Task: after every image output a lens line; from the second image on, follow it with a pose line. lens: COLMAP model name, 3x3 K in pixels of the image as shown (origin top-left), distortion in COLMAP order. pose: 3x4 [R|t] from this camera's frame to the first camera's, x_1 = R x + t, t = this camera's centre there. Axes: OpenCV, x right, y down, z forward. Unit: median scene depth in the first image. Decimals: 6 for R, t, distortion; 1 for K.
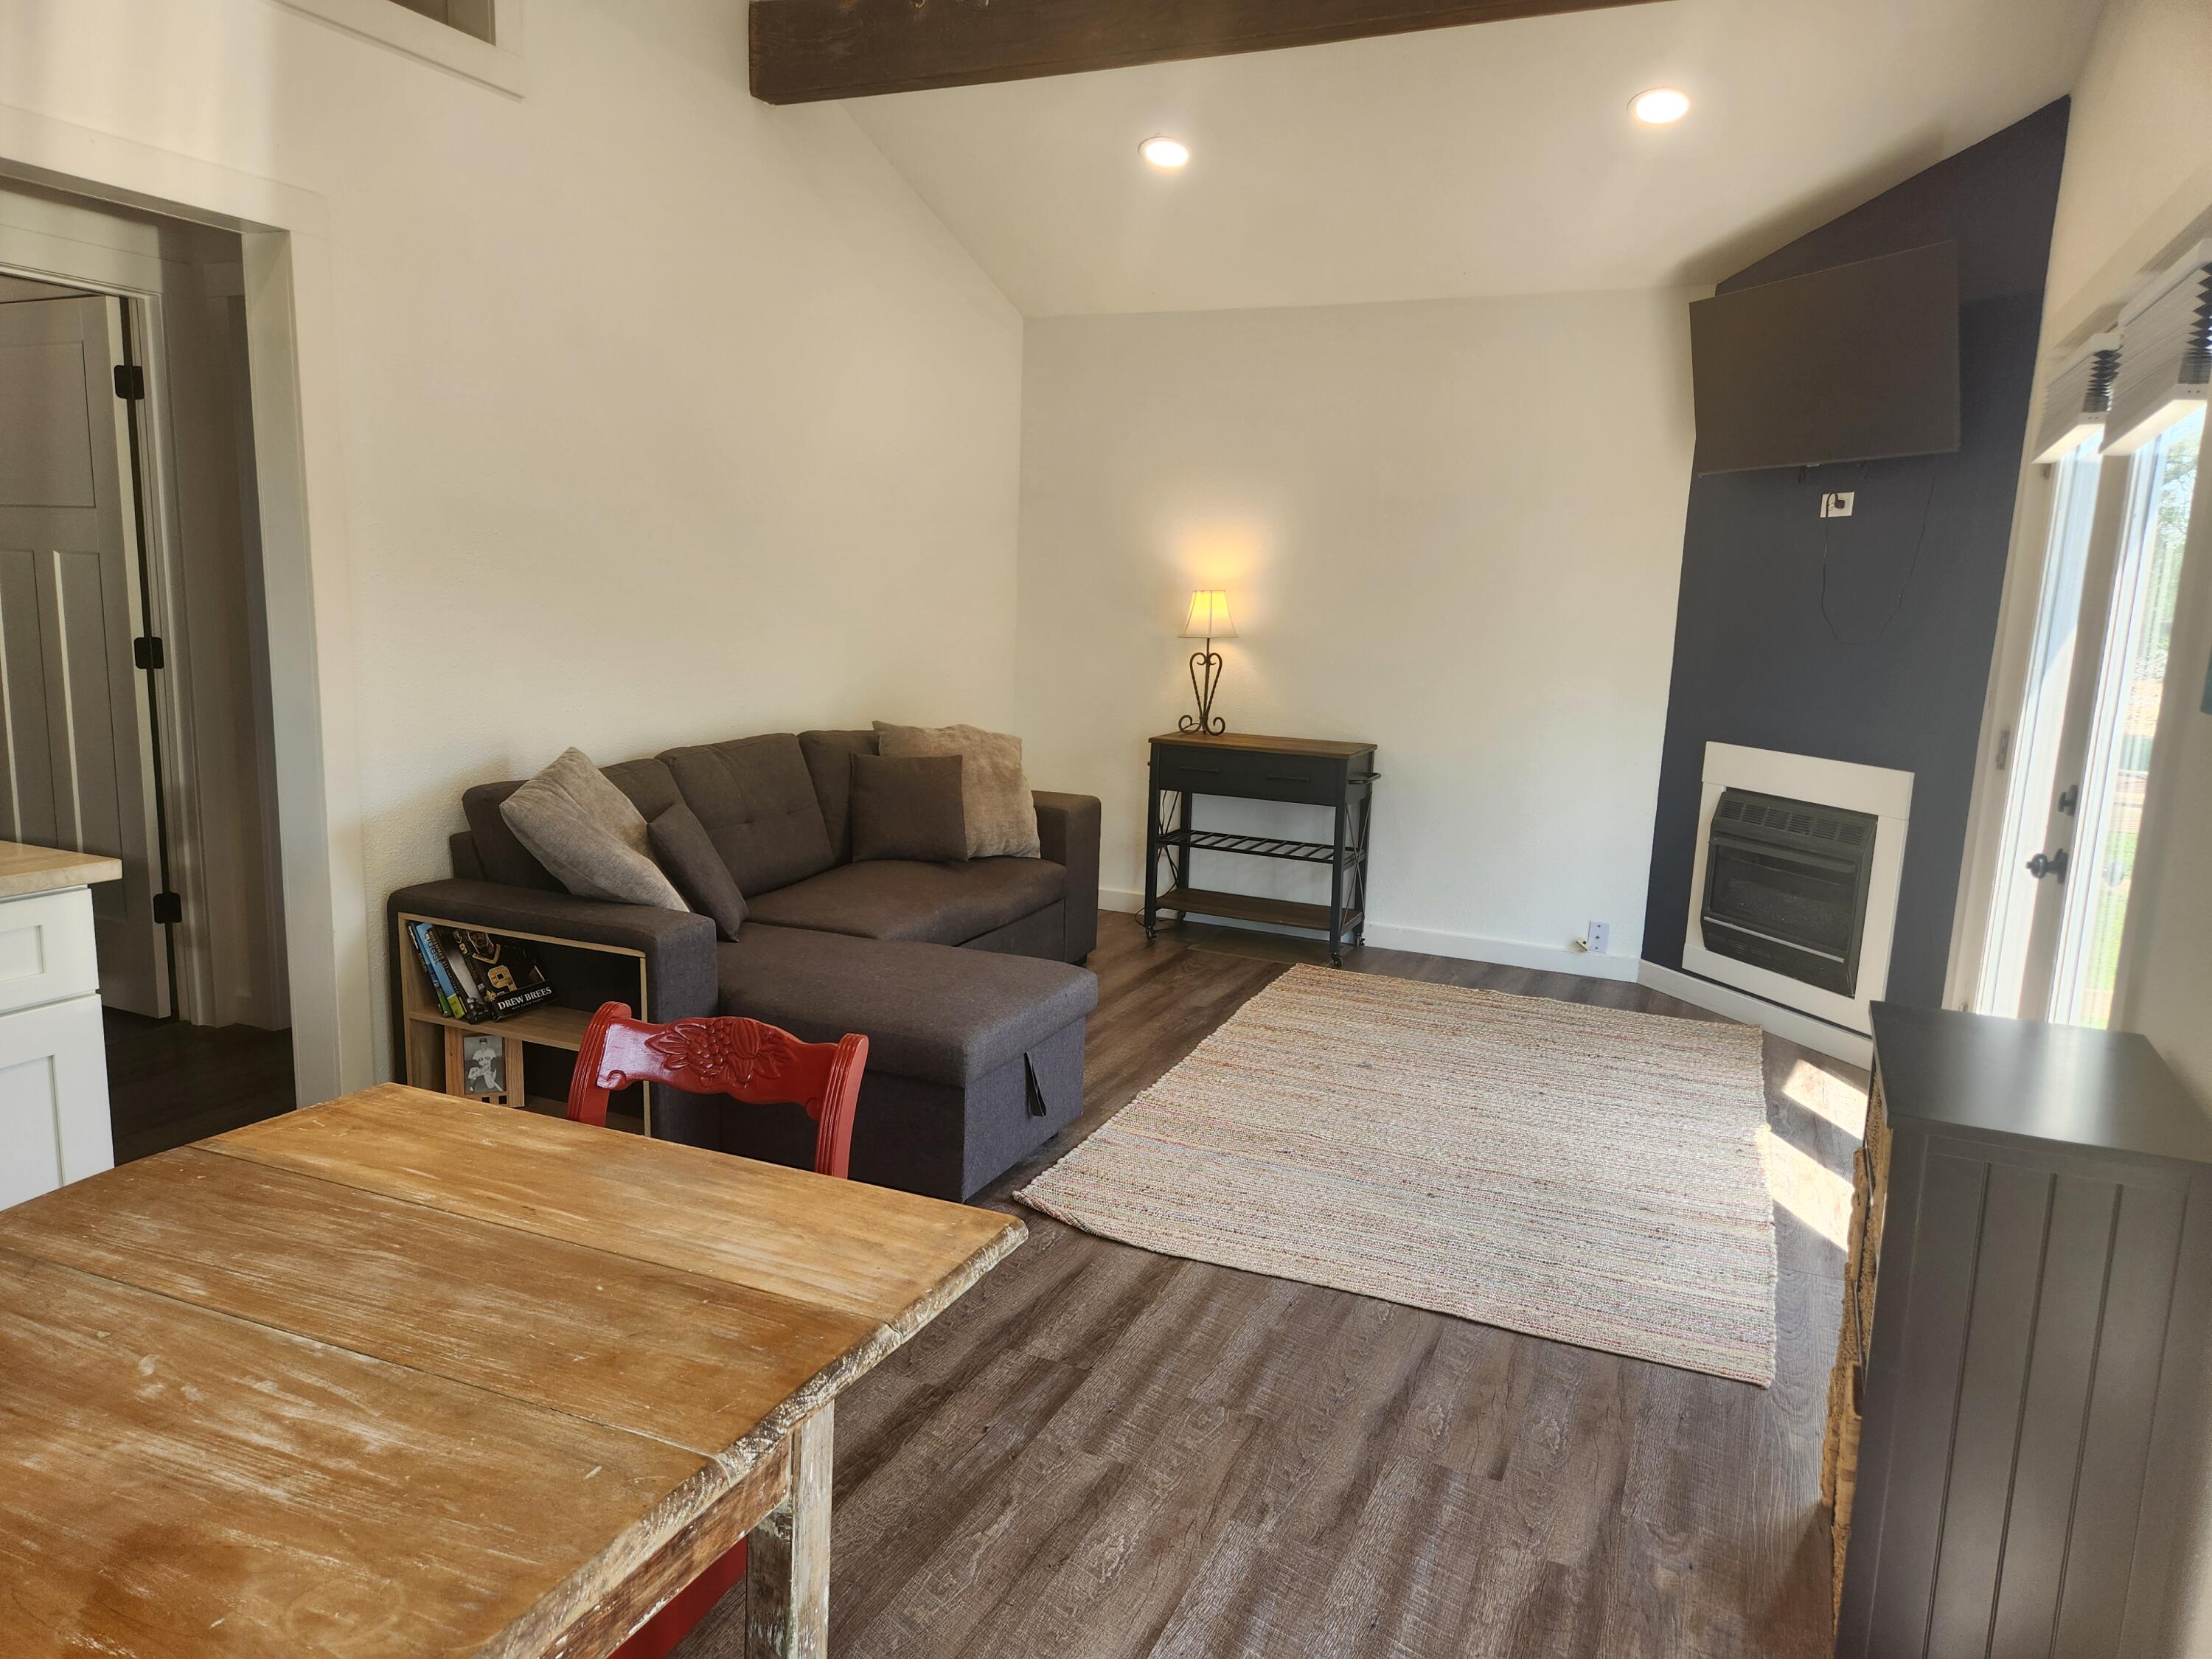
lens RADIAL K [[1482.7, 0, 1114.1], [0, 1482.7, 840.3], [0, 0, 1]] dist [0.071853, -0.004295]
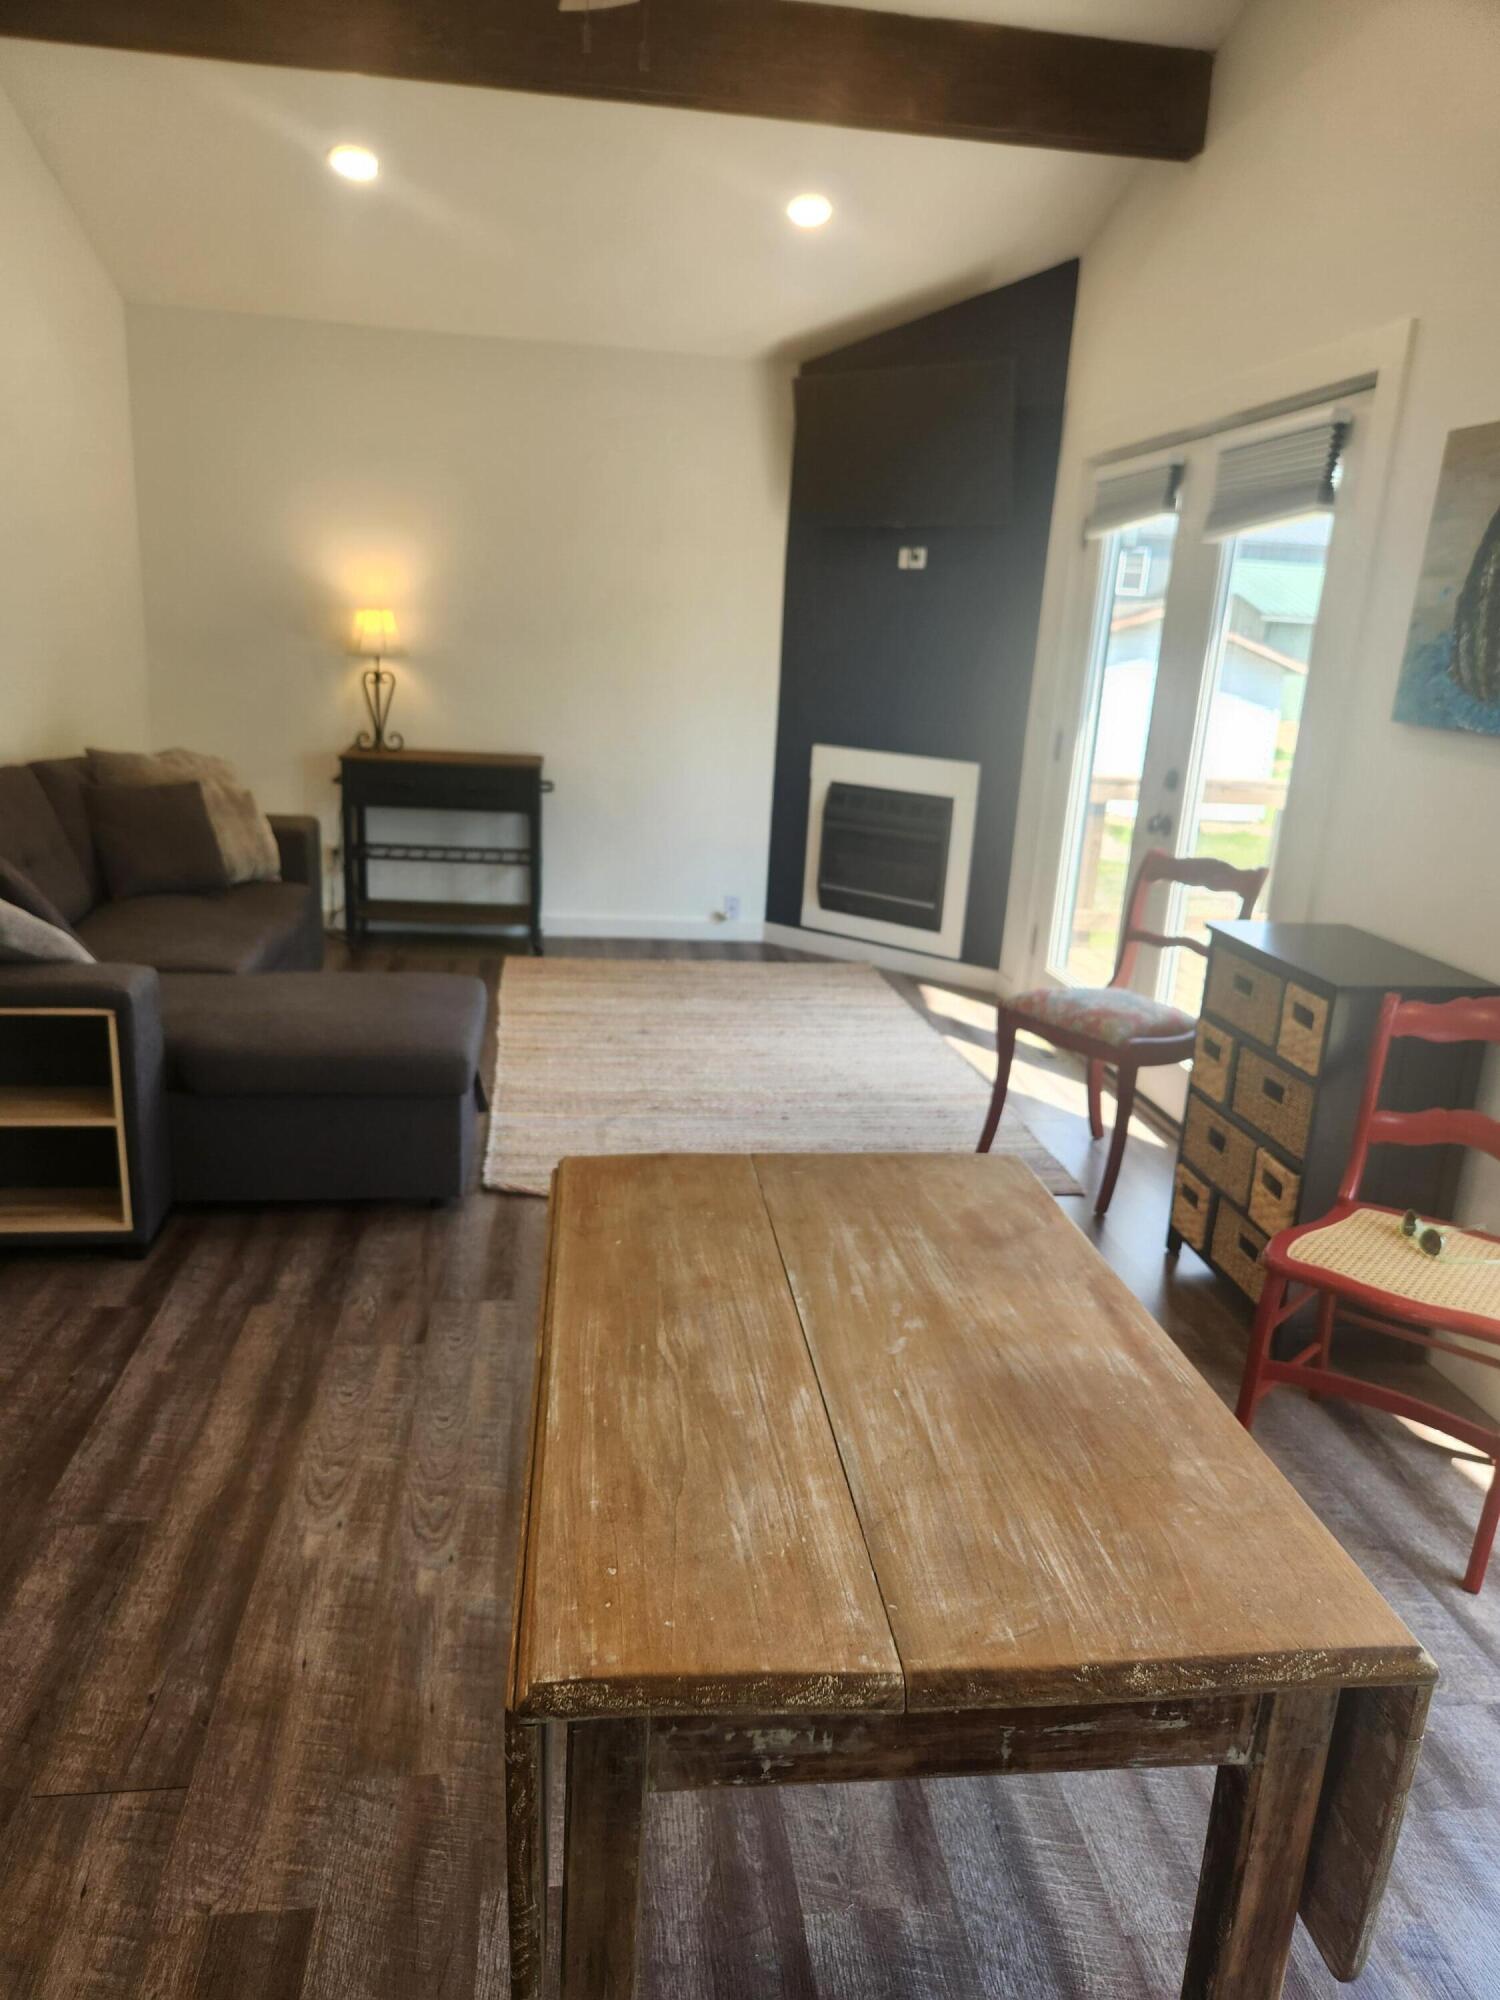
lens RADIAL K [[1340.6, 0, 762.7], [0, 1340.6, 1007.6], [0, 0, 1]] dist [0.071853, -0.004295]
pose [[0.851986, -0.131683, 0.506734, -0.248884], [0.065798, 0.987111, 0.145888, -0.015540], [-0.519413, -0.090952, 0.849669, 0.034434]]
